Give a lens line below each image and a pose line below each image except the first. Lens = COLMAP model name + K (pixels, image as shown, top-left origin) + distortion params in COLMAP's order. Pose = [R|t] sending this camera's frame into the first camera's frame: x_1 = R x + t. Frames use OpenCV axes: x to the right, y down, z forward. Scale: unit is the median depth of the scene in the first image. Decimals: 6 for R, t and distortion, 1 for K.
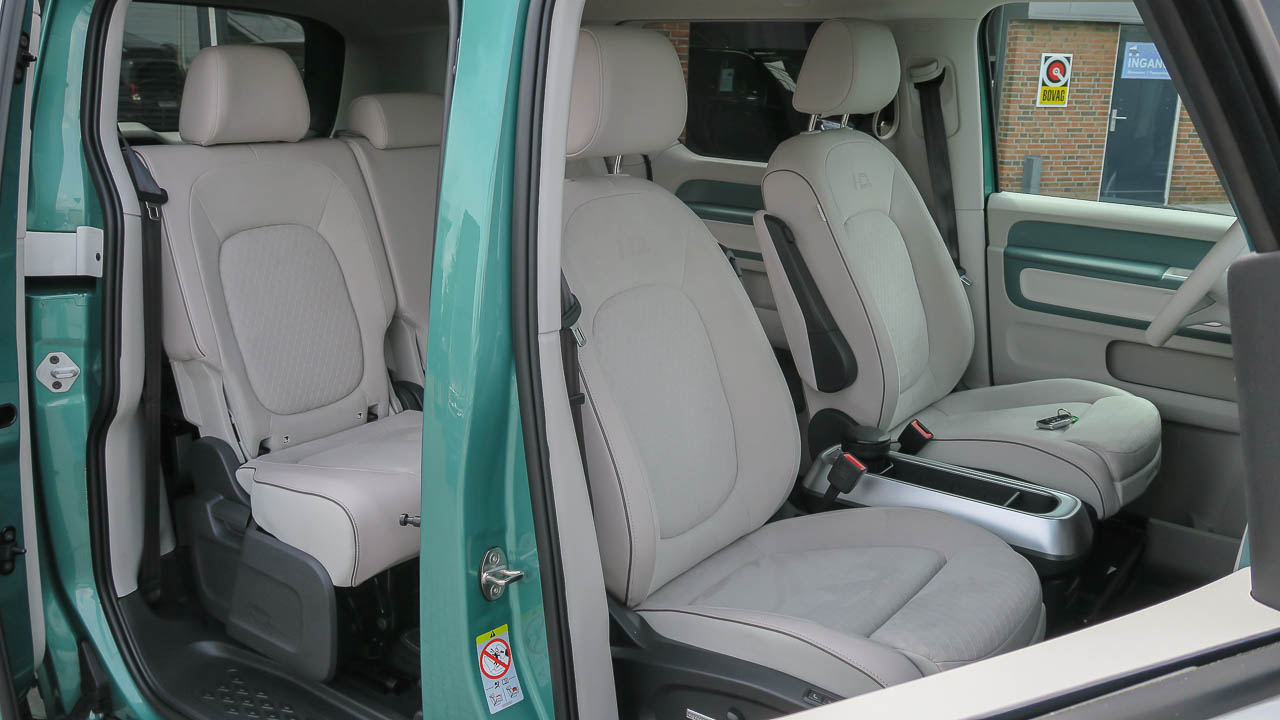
lens RADIAL K [[1115.6, 0, 634.9], [0, 1115.6, 349.7], [0, 0, 1]] dist [0.018489, 0.003108]
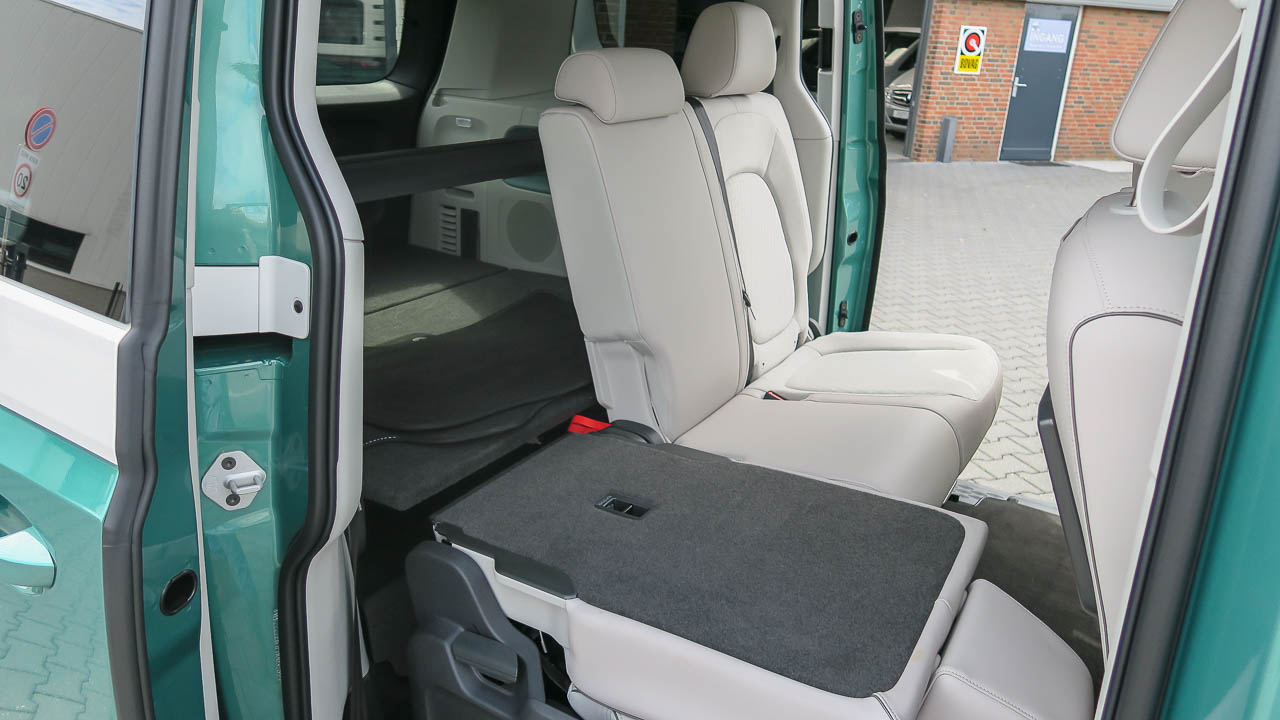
lens RADIAL K [[910.9, 0, 646.0], [0, 910.9, 364.9], [0, 0, 1]] dist [-0.006776, -0.005074]
pose [[0.995559, -0.007582, 0.093836, -0.298249], [-0.002301, 0.994494, 0.104770, -0.093164], [-0.094114, -0.104520, 0.990060, 0.424703]]
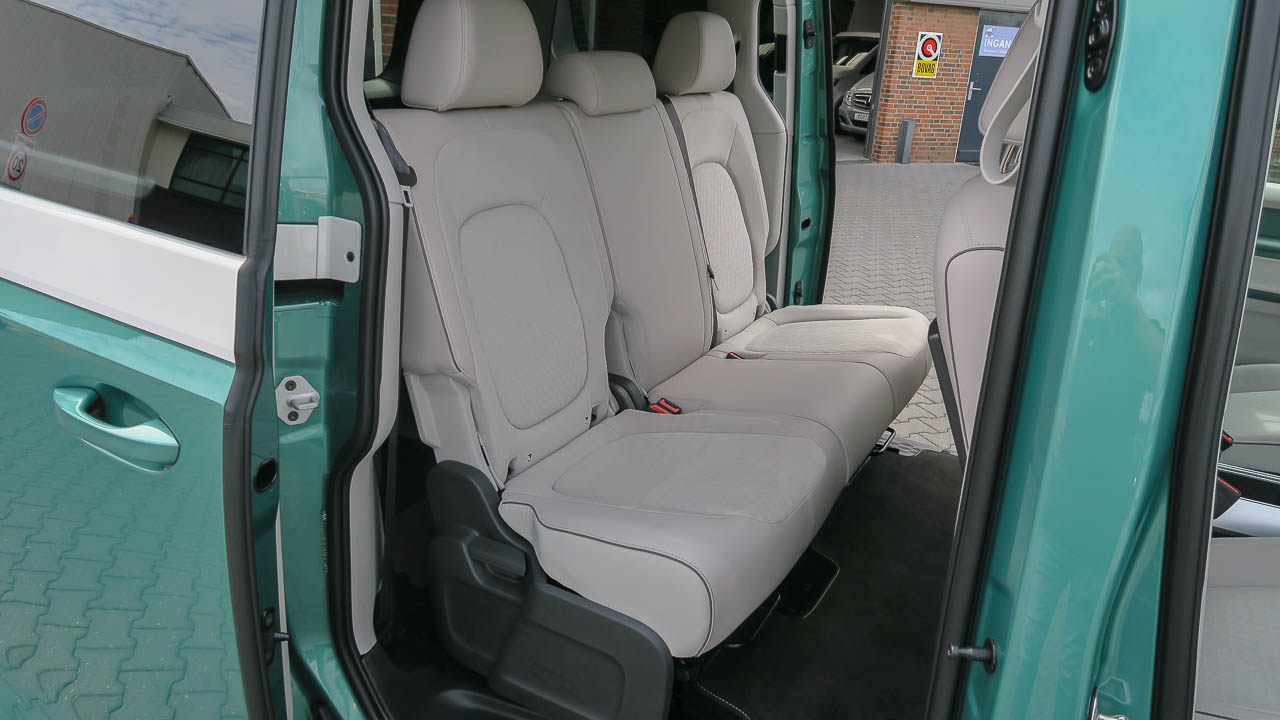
lens RADIAL K [[910.9, 0, 648.2], [0, 910.9, 363.3], [0, 0, 1]] dist [-0.006776, -0.005074]
pose [[0.991223, -0.012442, 0.131612, -0.319873], [-0.000844, 0.994946, 0.100413, -0.065130], [-0.132196, -0.099643, 0.986203, 0.303046]]
